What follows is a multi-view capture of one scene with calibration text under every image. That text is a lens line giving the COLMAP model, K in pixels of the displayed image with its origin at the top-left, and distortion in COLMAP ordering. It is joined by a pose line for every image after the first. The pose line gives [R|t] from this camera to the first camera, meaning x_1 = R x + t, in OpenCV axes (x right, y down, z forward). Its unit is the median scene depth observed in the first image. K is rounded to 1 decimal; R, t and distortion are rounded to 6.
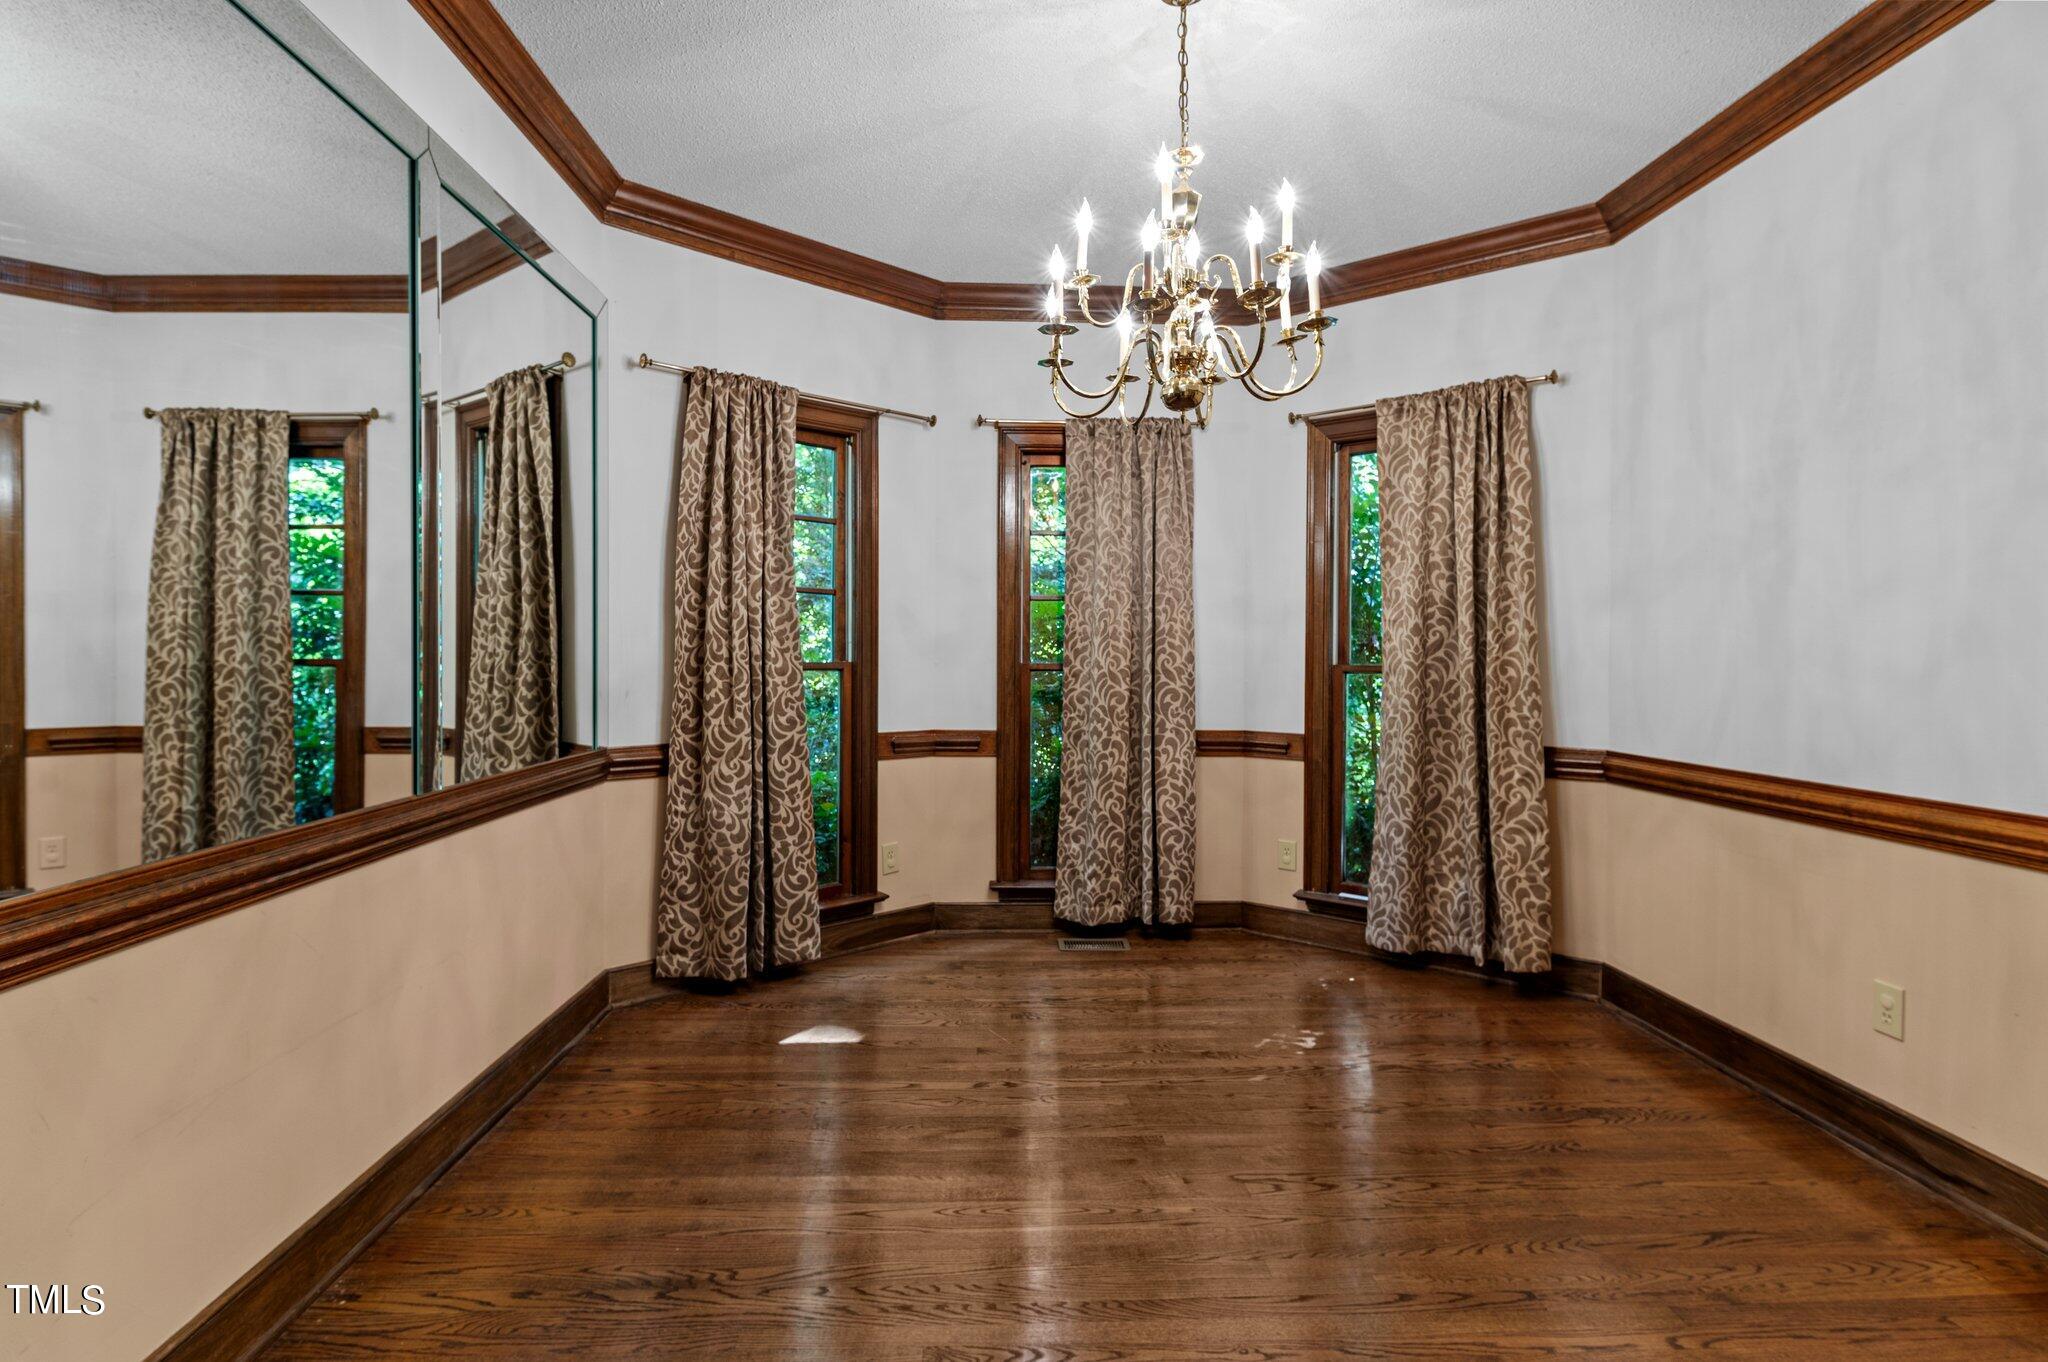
lens RADIAL K [[984.8, 0, 1019.3], [0, 984.8, 664.5], [0, 0, 1]] dist [0.000344, -0.000454]
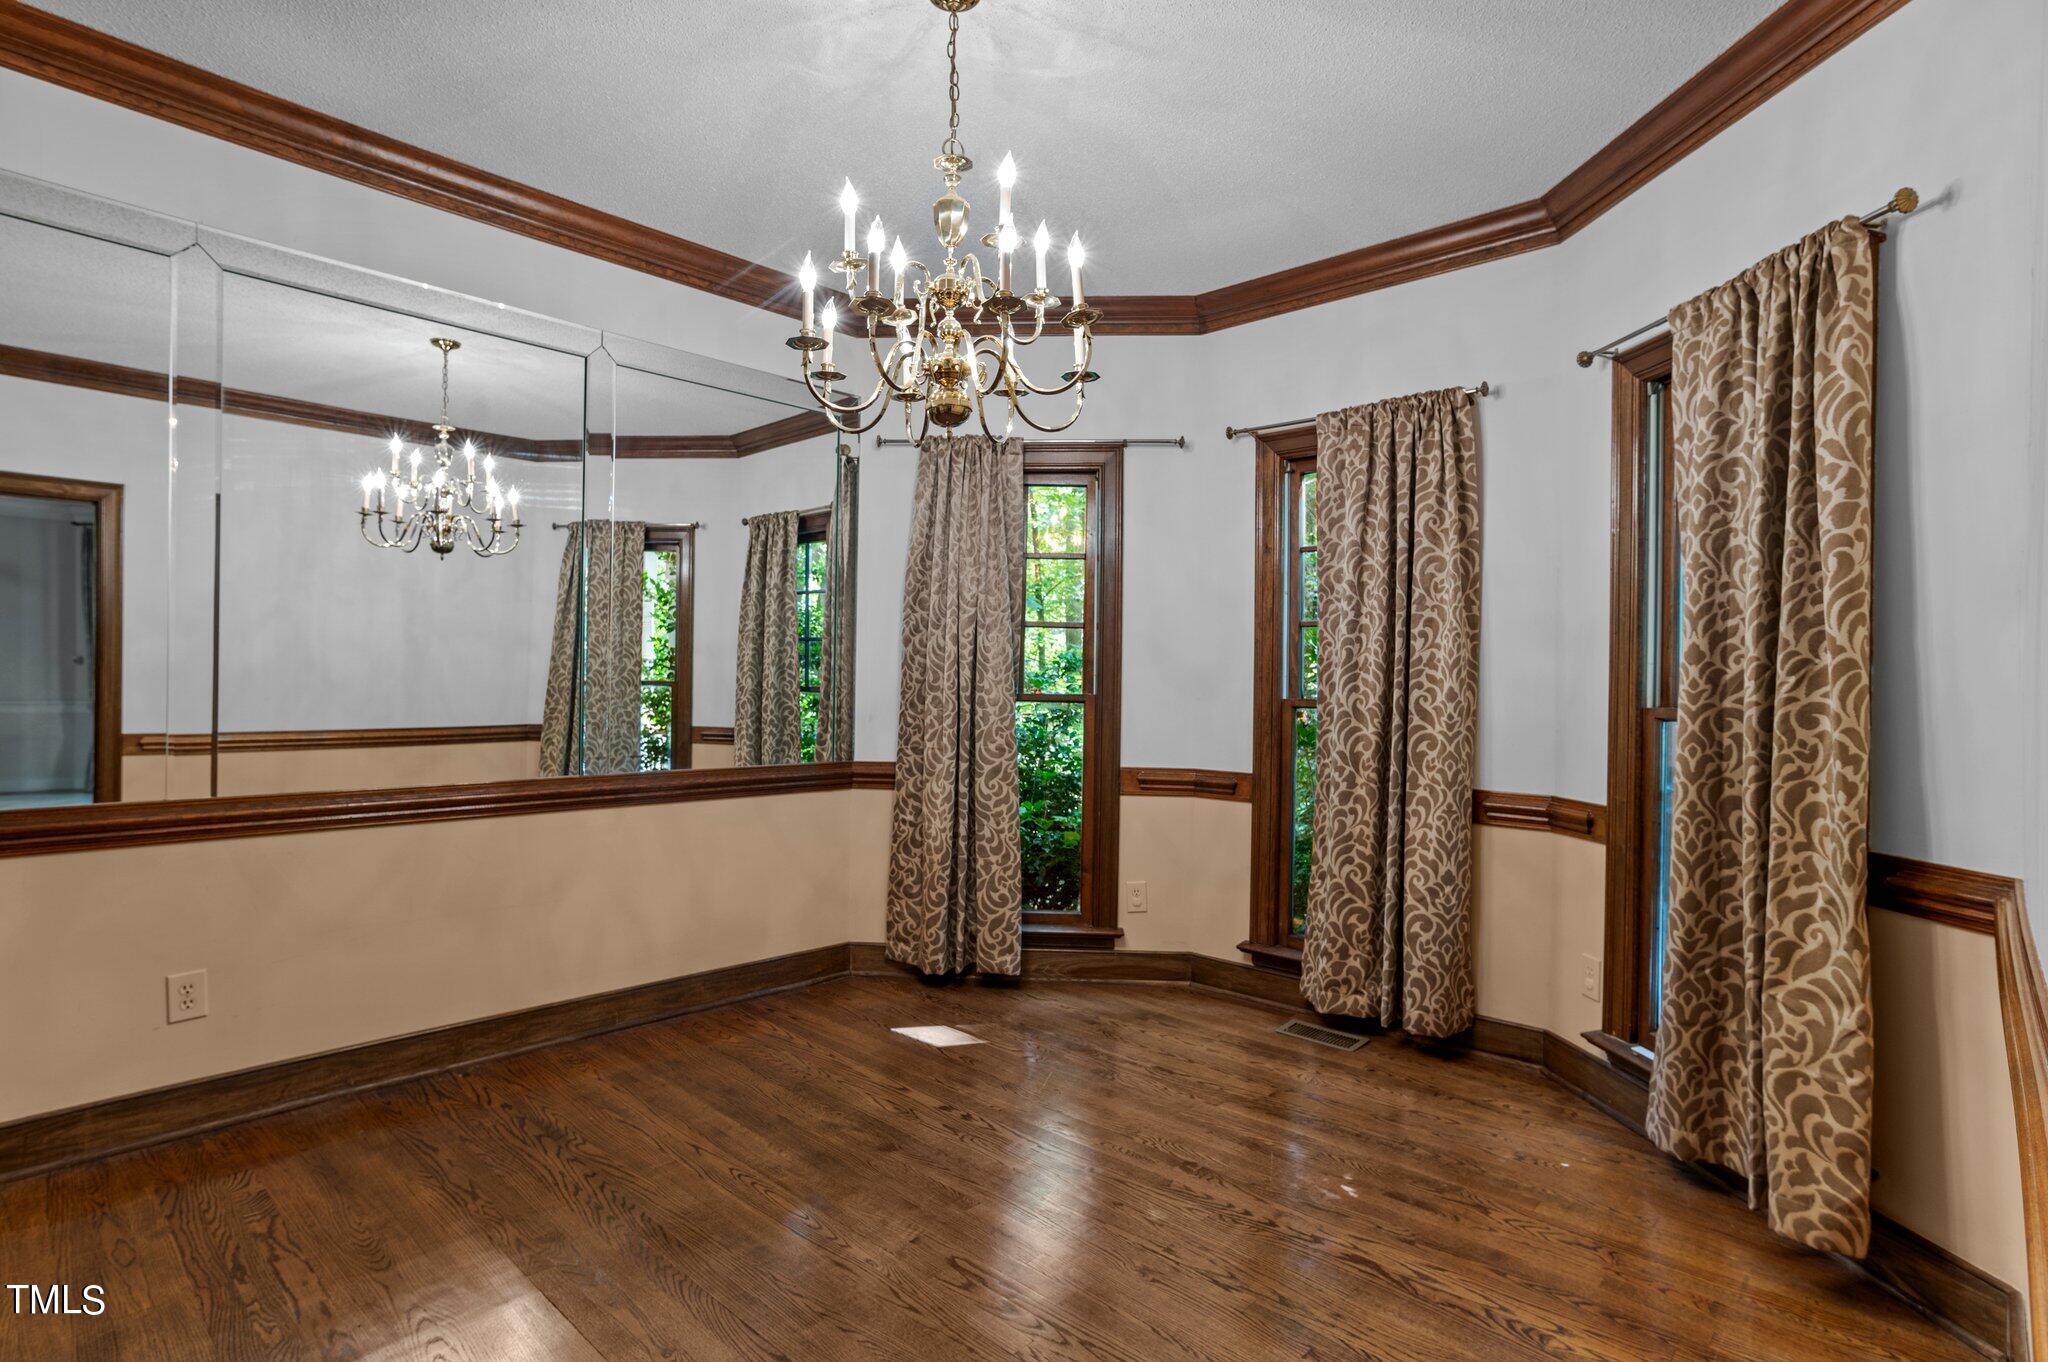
lens RADIAL K [[1026.8, 0, 1024.0], [0, 1026.8, 681.0], [0, 0, 1]] dist [-0.070890, 0.061512]
pose [[0.704529, 0.003970, -0.709664, 0.556383], [-0.017231, 0.999785, -0.011513, -0.003066], [0.709466, 0.020339, 0.704446, 0.224897]]
